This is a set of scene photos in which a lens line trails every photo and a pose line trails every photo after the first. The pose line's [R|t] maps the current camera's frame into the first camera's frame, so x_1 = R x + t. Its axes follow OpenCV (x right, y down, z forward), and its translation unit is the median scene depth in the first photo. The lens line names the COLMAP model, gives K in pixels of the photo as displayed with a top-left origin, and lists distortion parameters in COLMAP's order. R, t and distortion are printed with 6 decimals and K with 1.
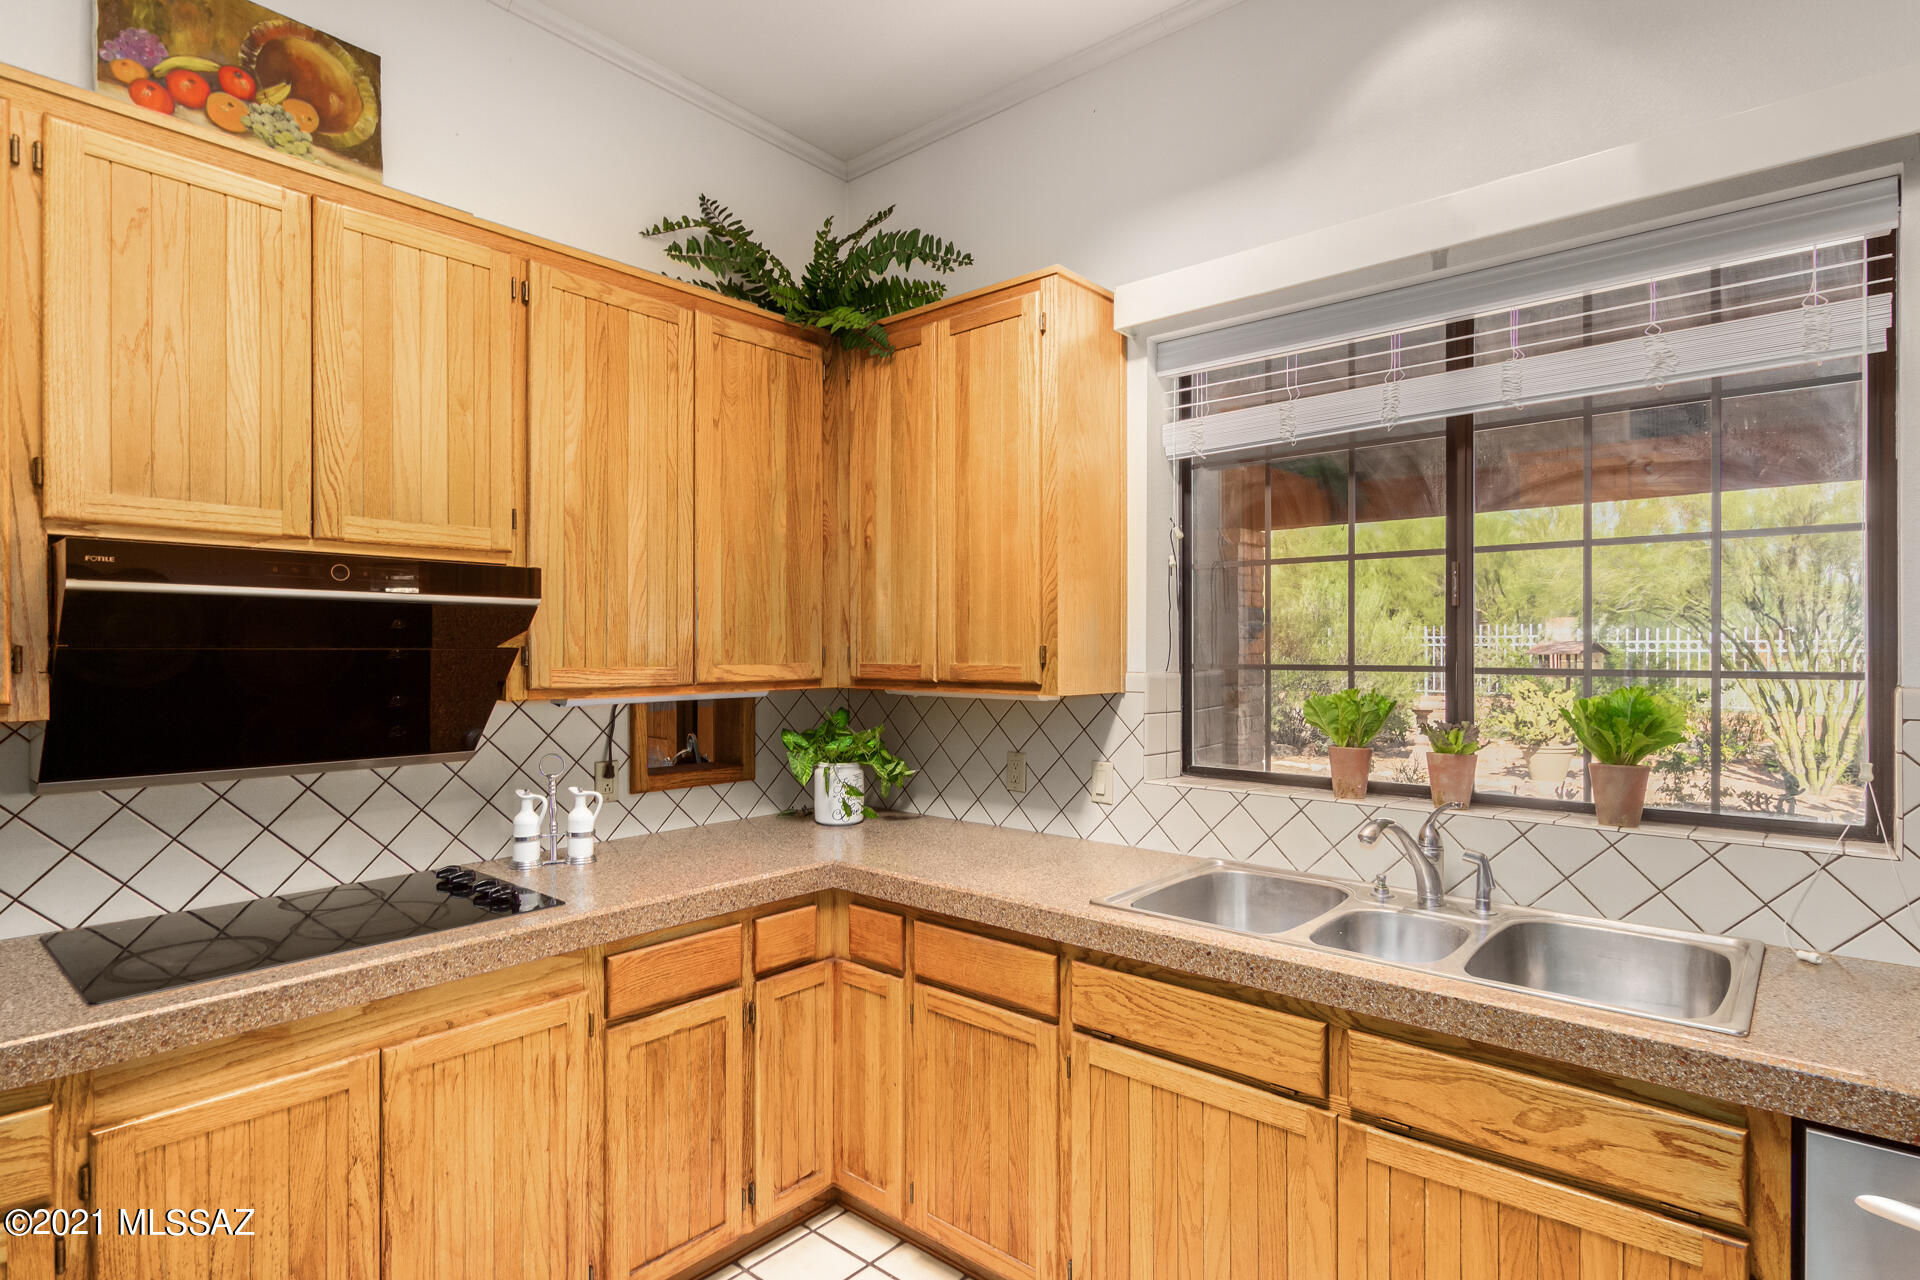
lens RADIAL K [[968.1, 0, 949.1], [0, 968.1, 655.4], [0, 0, 1]] dist [0.007265, -0.006013]
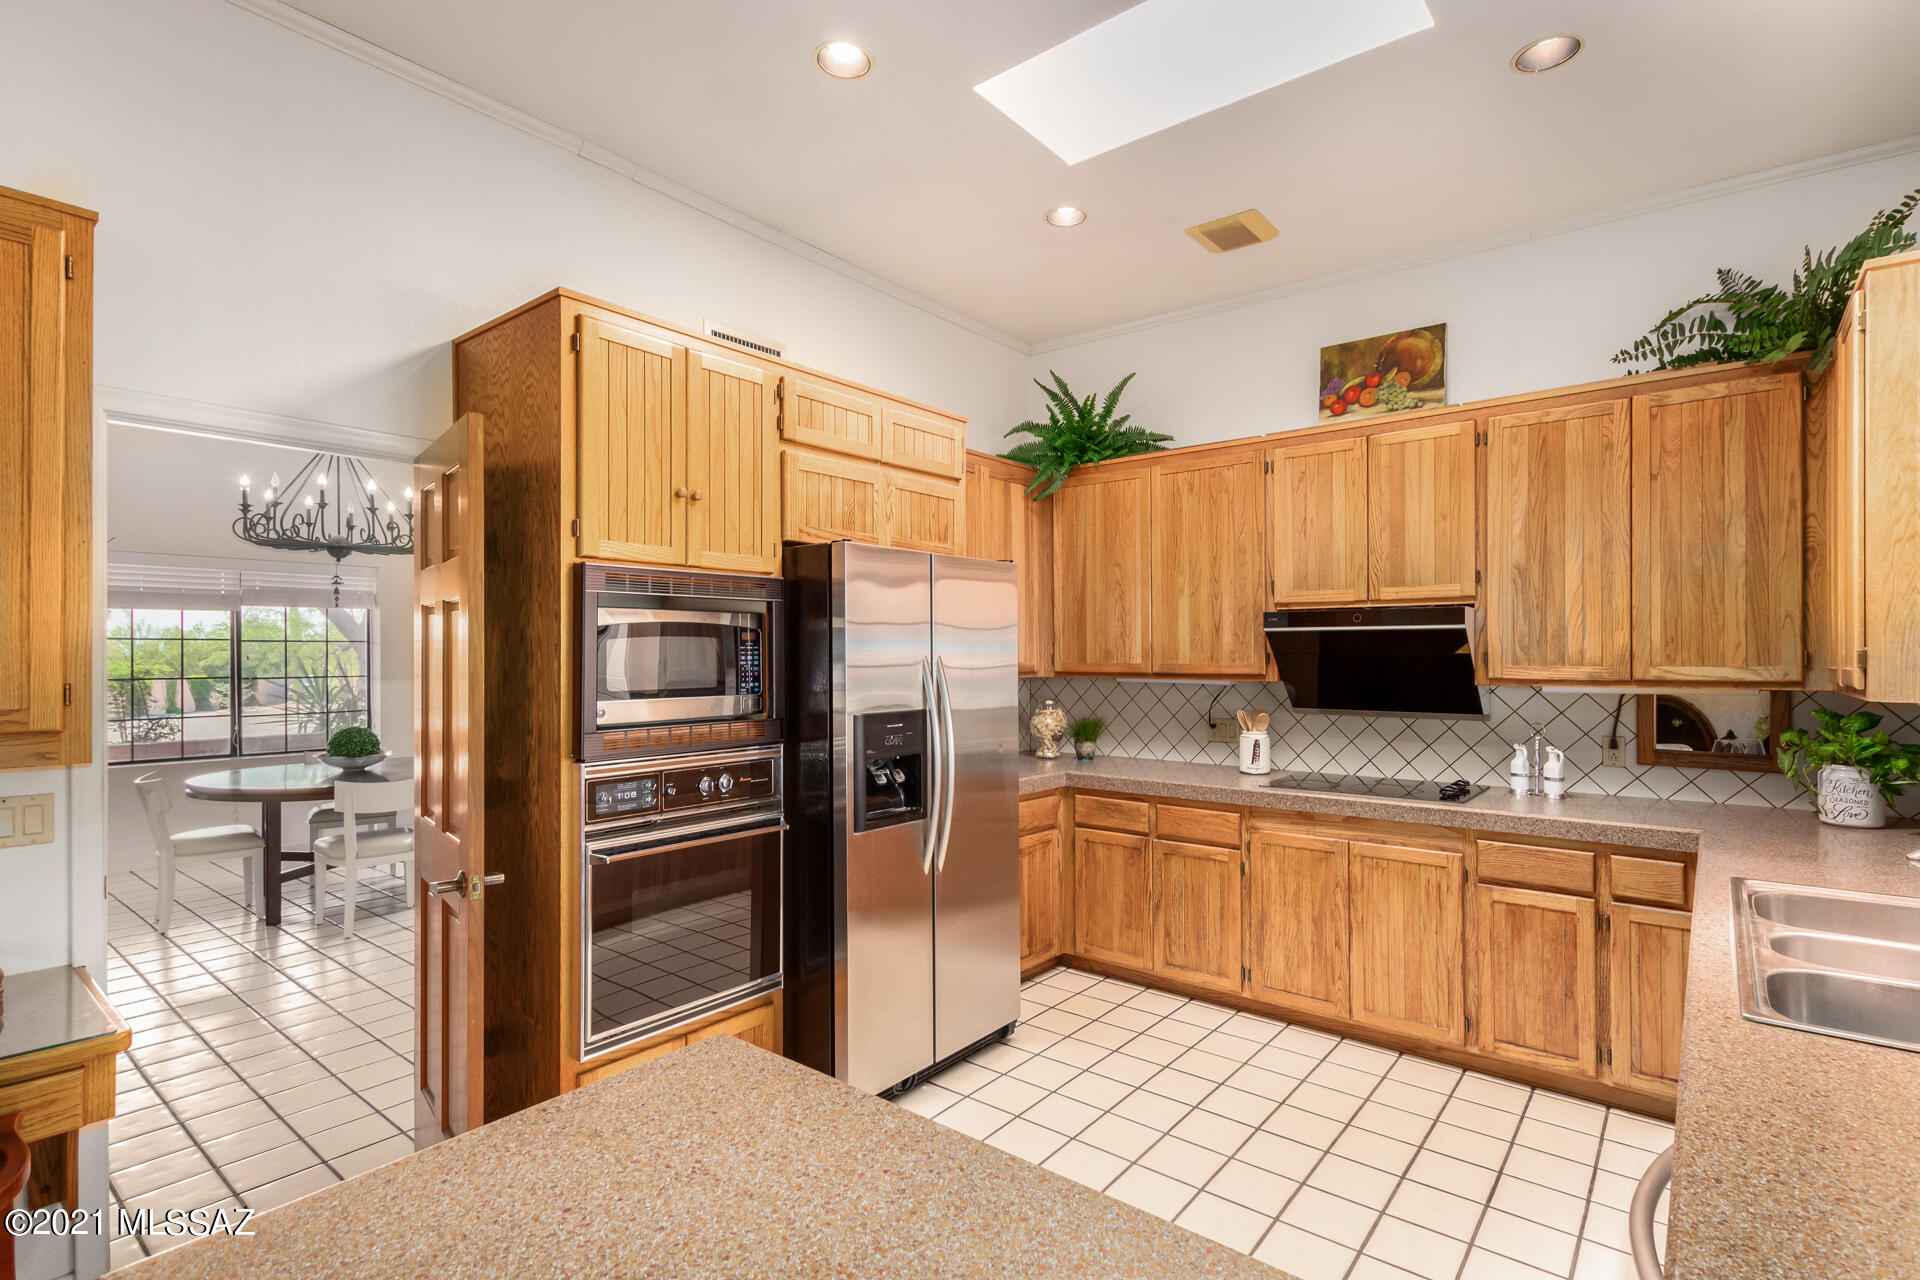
lens RADIAL K [[917.3, 0, 960.1], [0, 917.3, 655.0], [0, 0, 1]] dist [0.006424, -0.000487]
pose [[0.031370, 0.000161, -0.999508, 1.124044], [-0.005230, 0.999986, -0.000003, -0.000060], [0.999494, 0.005228, 0.031370, 0.058159]]
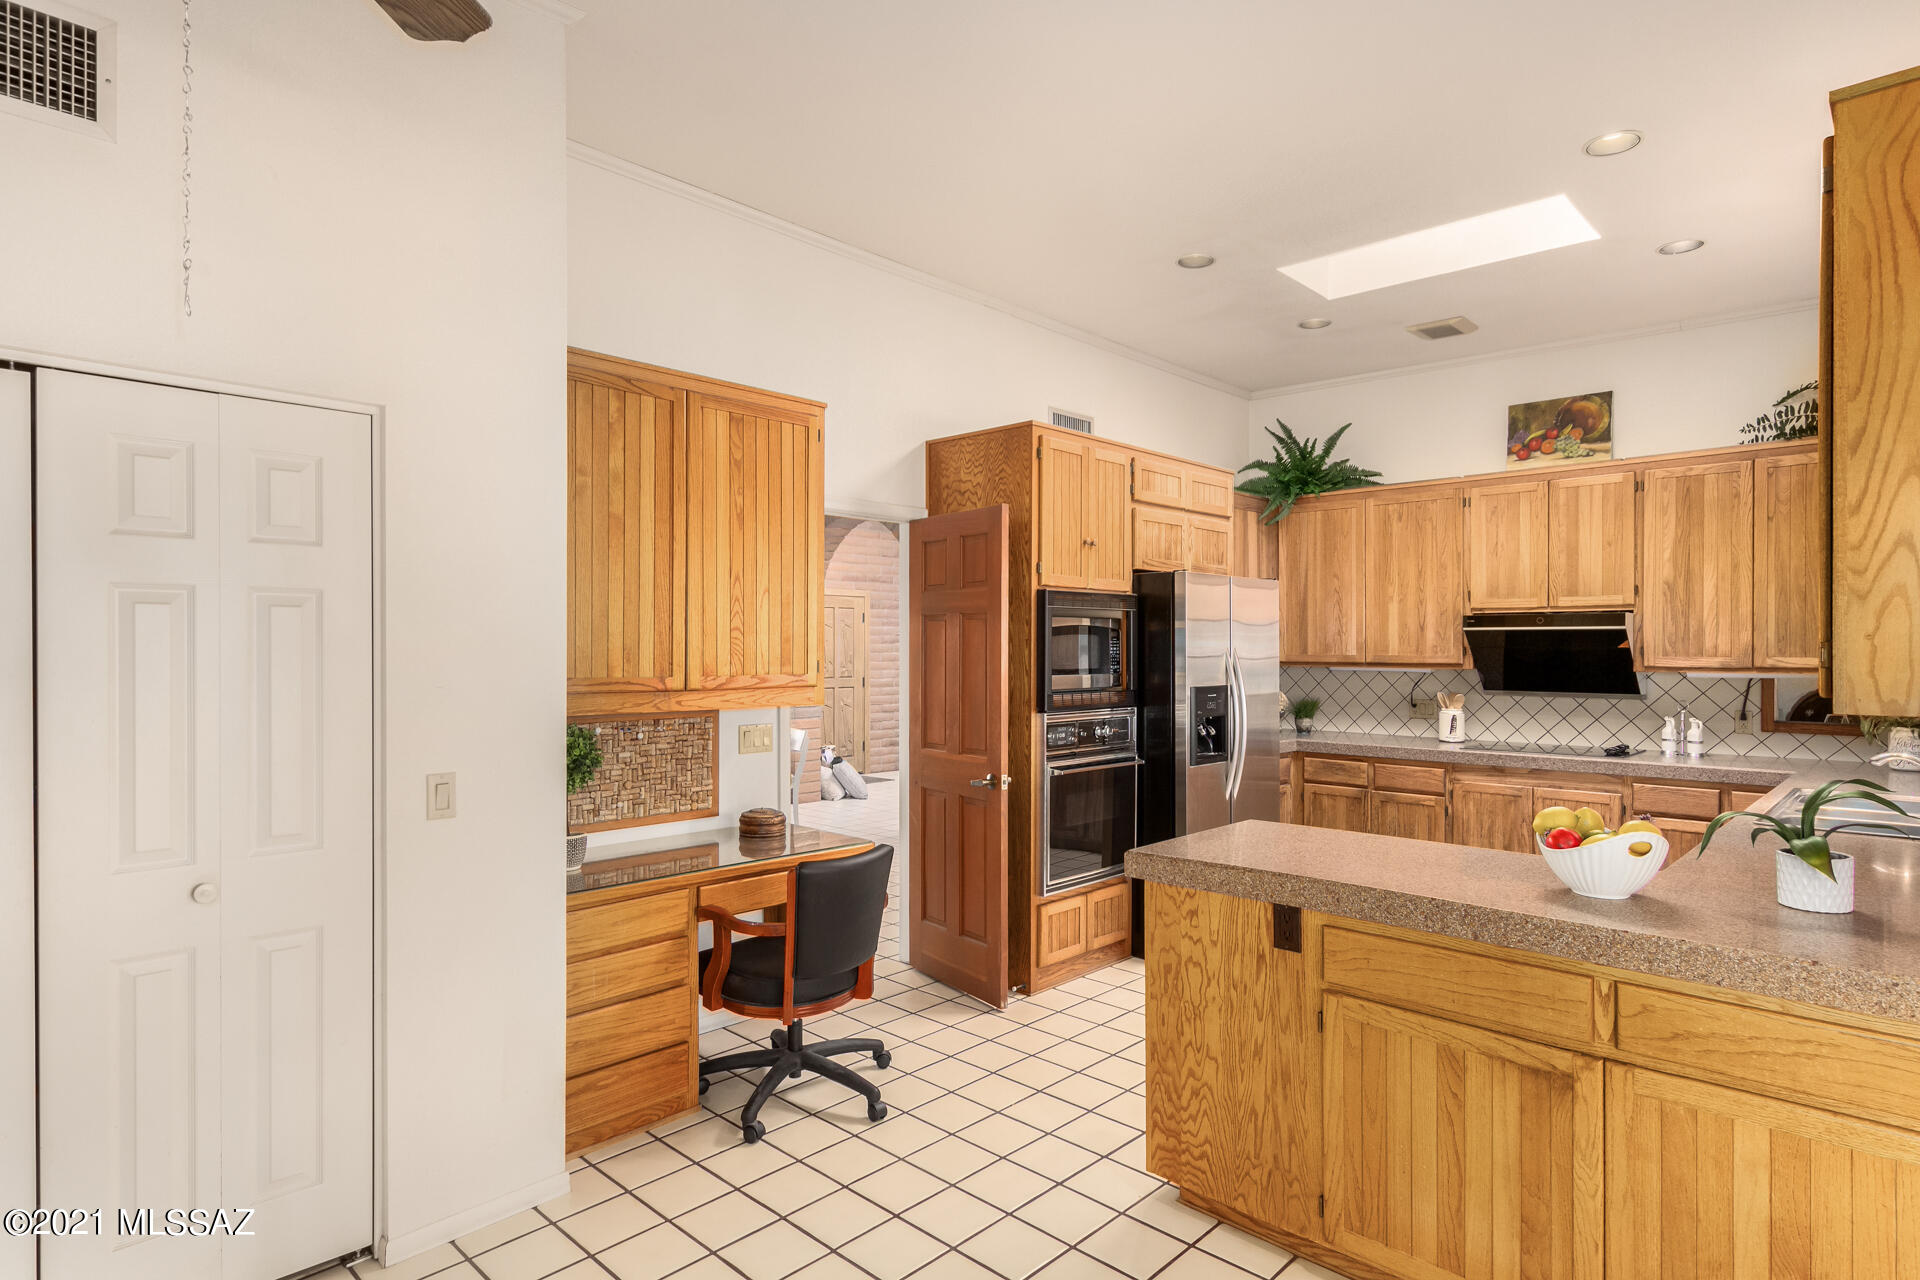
lens RADIAL K [[1025.0, 0, 942.5], [0, 1025.0, 654.6], [0, 0, 1]] dist [0.000428, -0.003697]
pose [[-0.066501, 0.005175, -0.997773, 2.028269], [-0.008613, 0.999946, 0.005761, 0.008888], [0.997749, 0.008977, -0.066453, -0.435604]]
